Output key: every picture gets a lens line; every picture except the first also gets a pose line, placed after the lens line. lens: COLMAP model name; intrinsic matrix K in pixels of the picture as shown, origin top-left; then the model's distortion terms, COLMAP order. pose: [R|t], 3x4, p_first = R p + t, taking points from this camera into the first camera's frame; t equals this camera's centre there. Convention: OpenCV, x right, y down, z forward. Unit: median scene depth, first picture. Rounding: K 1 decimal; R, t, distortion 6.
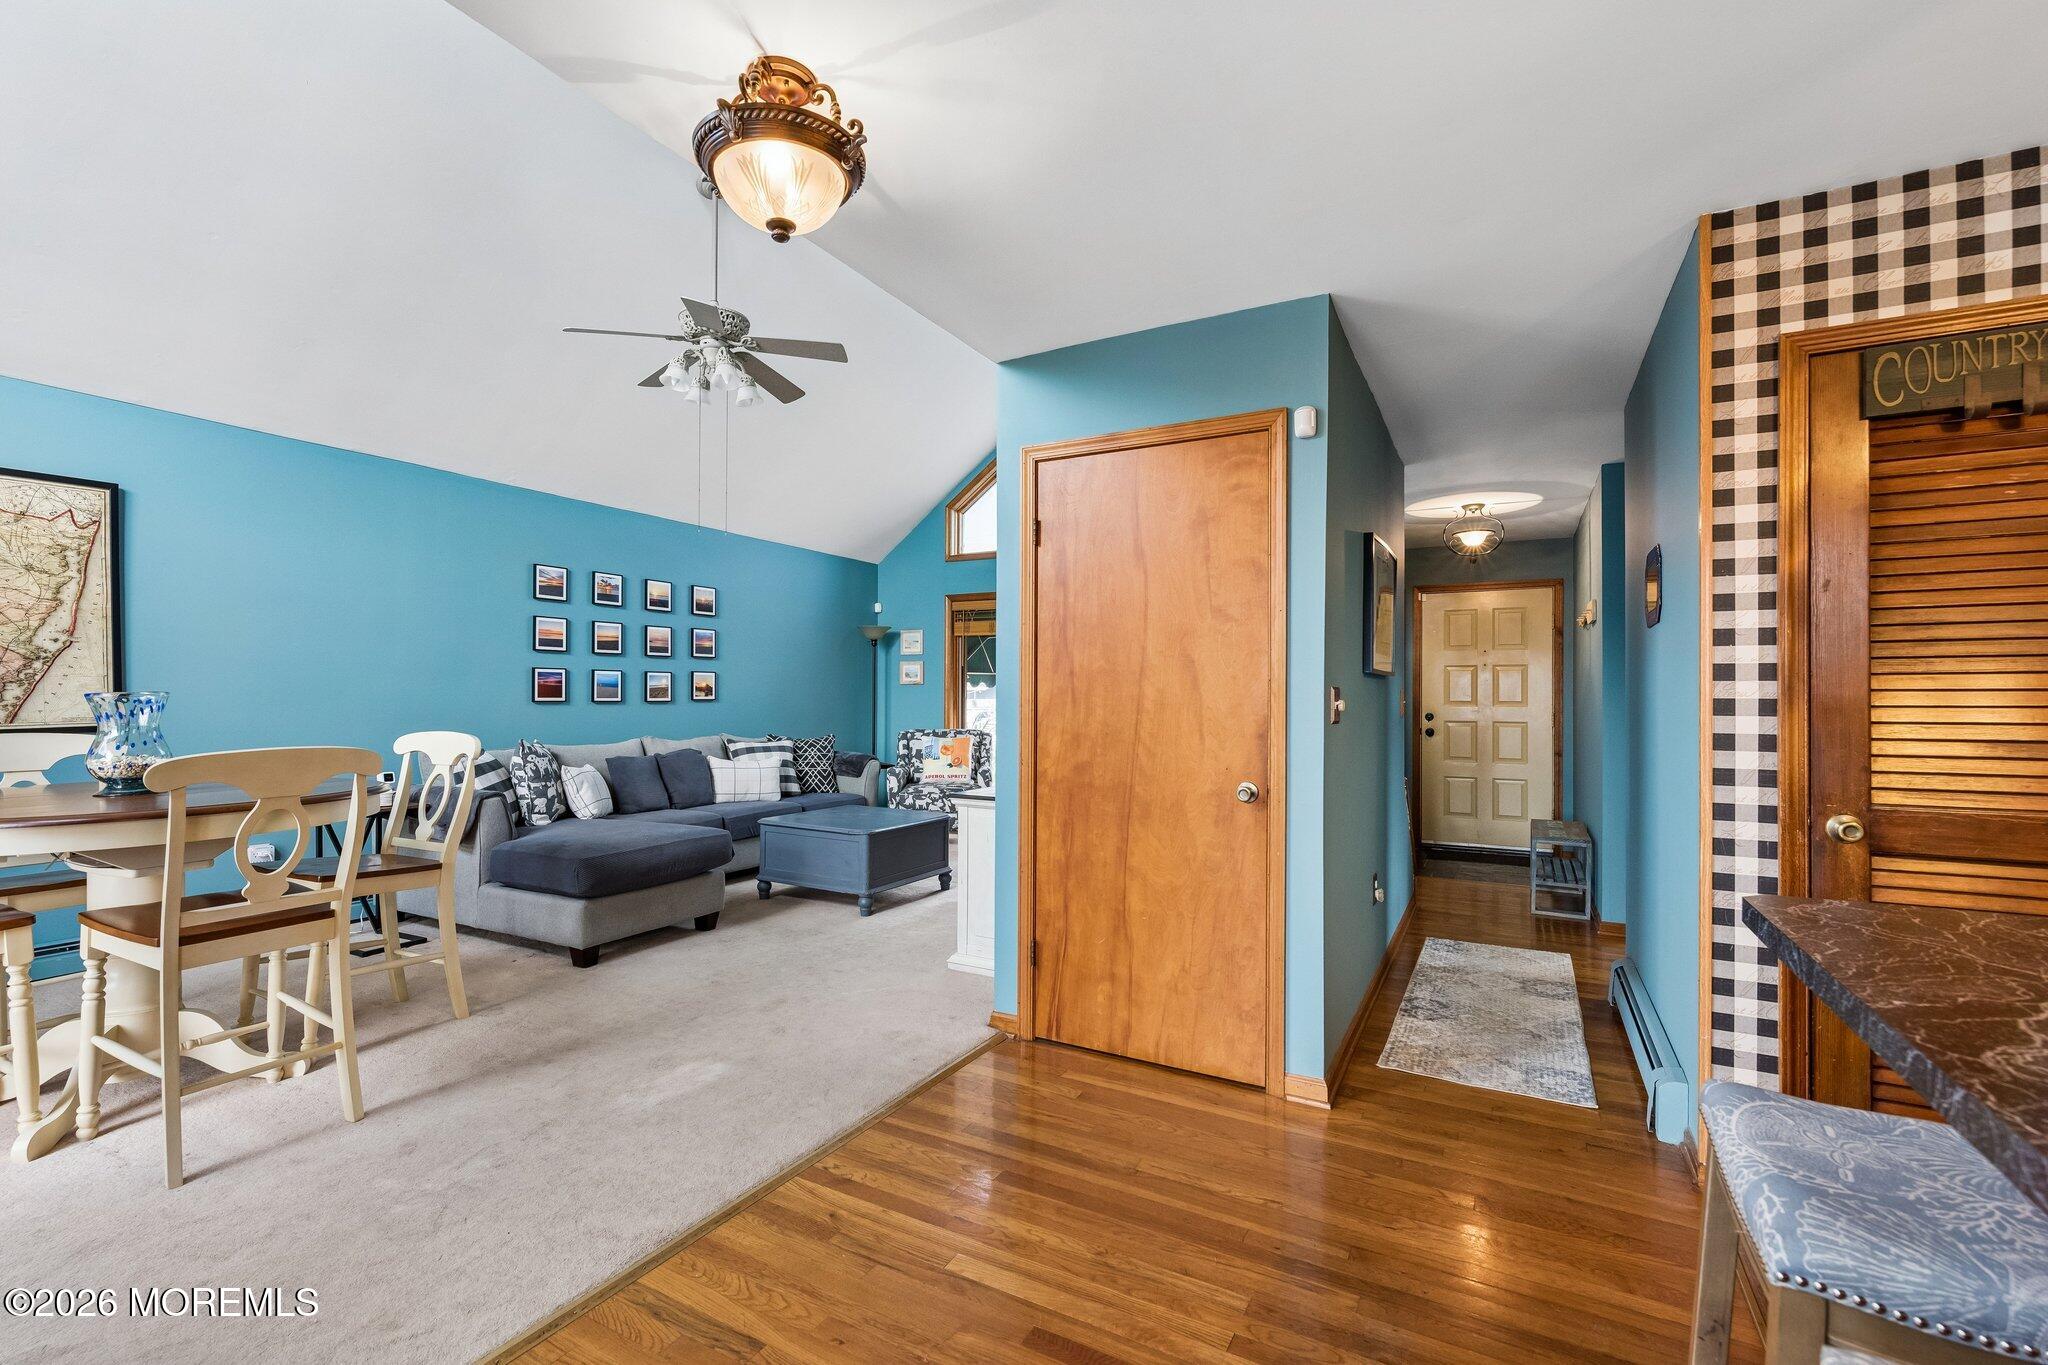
lens RADIAL K [[907.5, 0, 1027.2], [0, 907.5, 687.7], [0, 0, 1]] dist [0.000328, -0.000873]
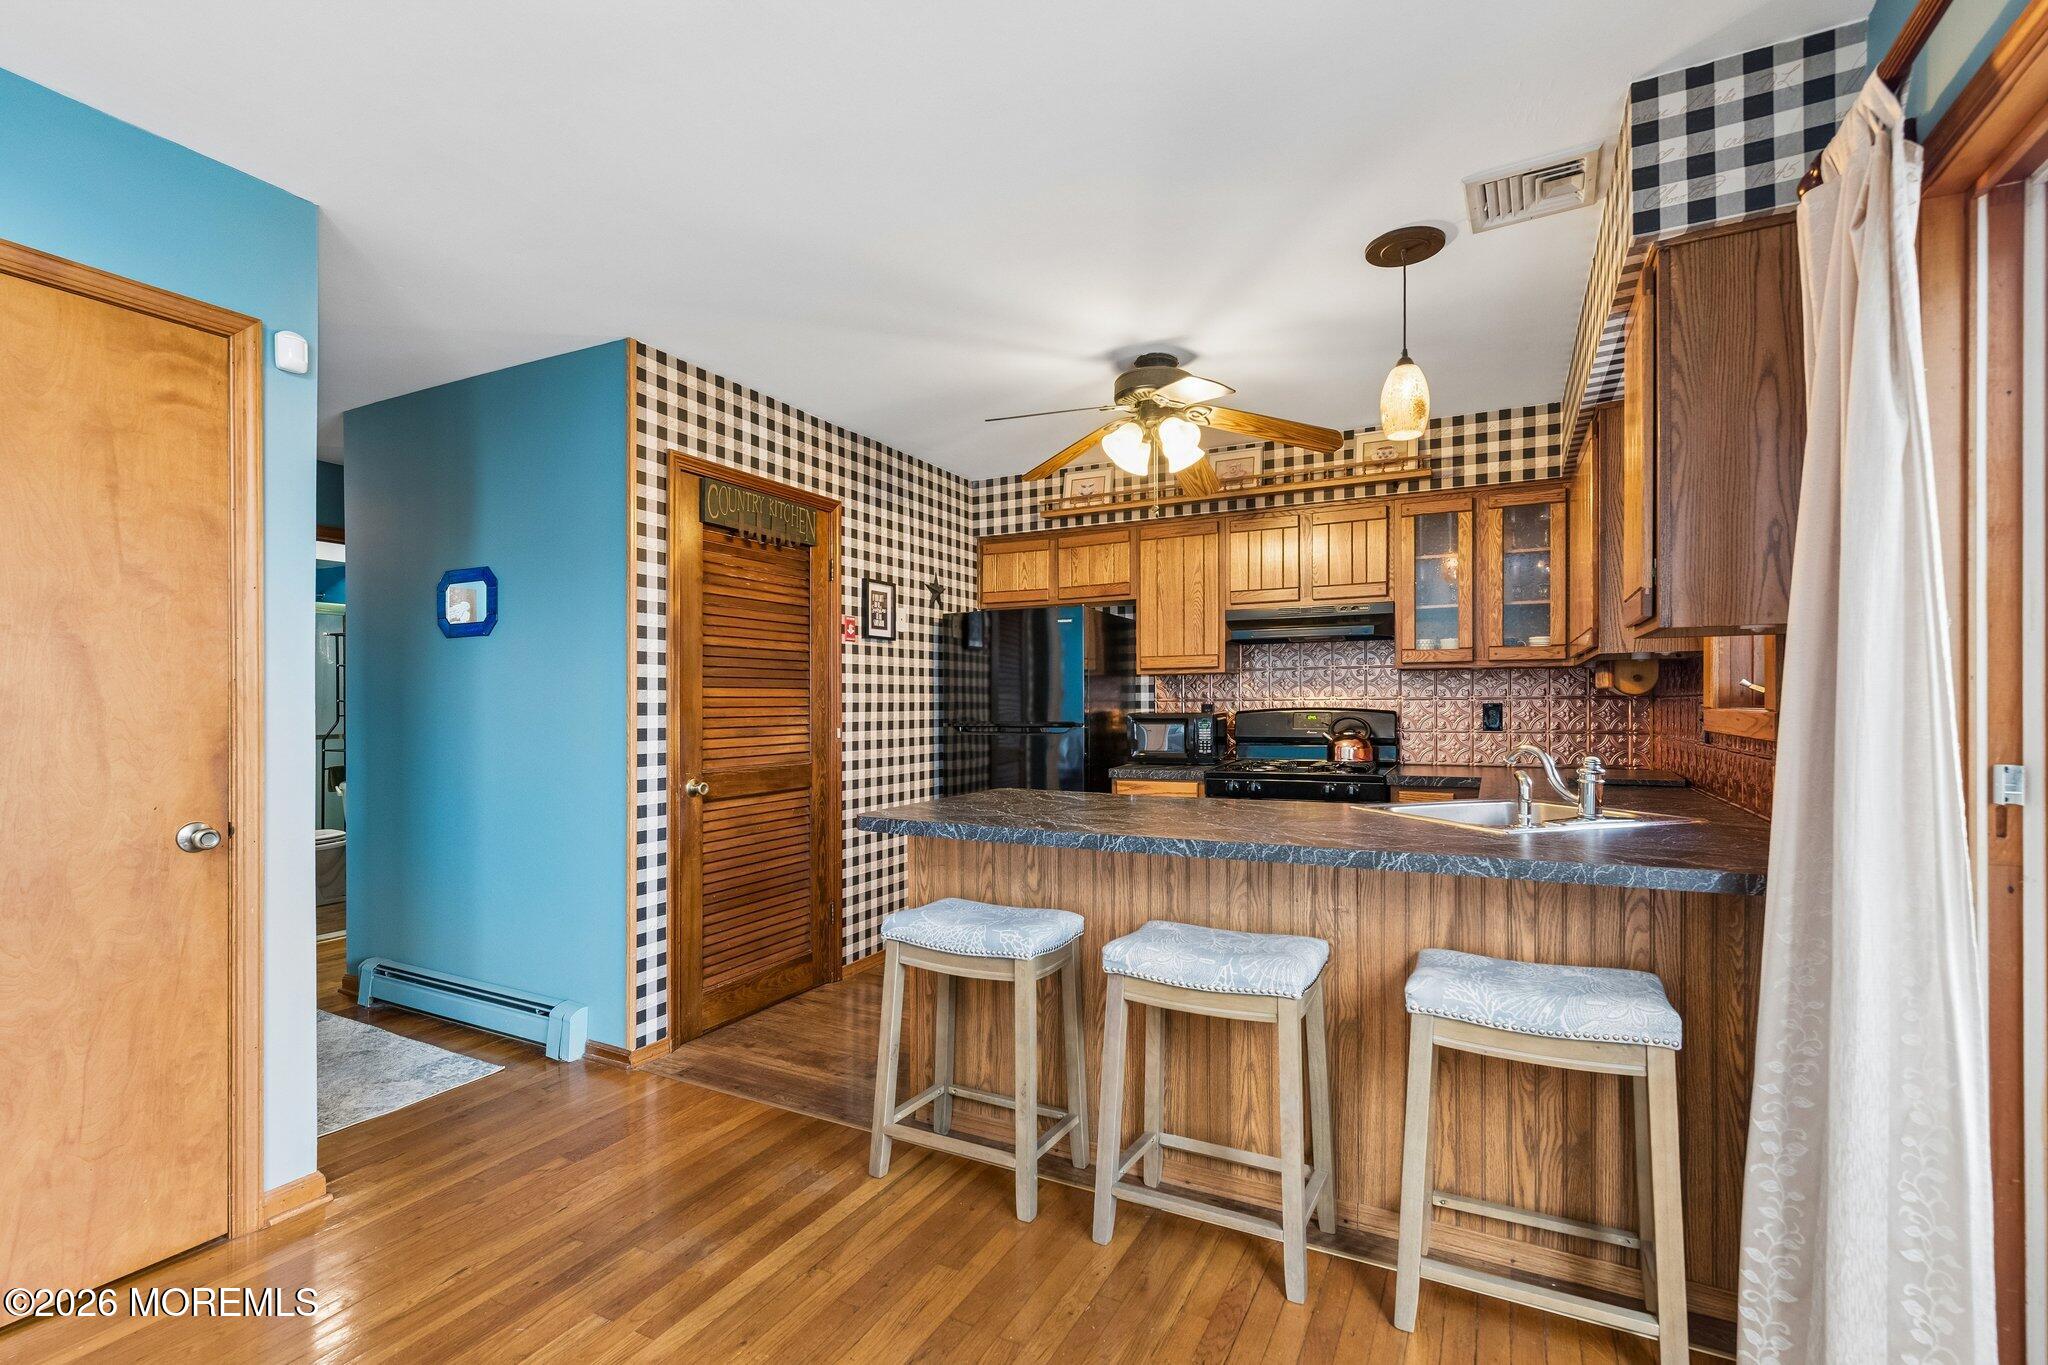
lens RADIAL K [[907.5, 0, 1034.2], [0, 907.5, 714.2], [0, 0, 1]] dist [0.000328, -0.000873]
pose [[-0.046477, -0.012983, 0.998835, -0.497580], [-0.005068, 0.999906, 0.012761, 0.007154], [-0.998907, -0.004469, -0.046538, 0.382569]]
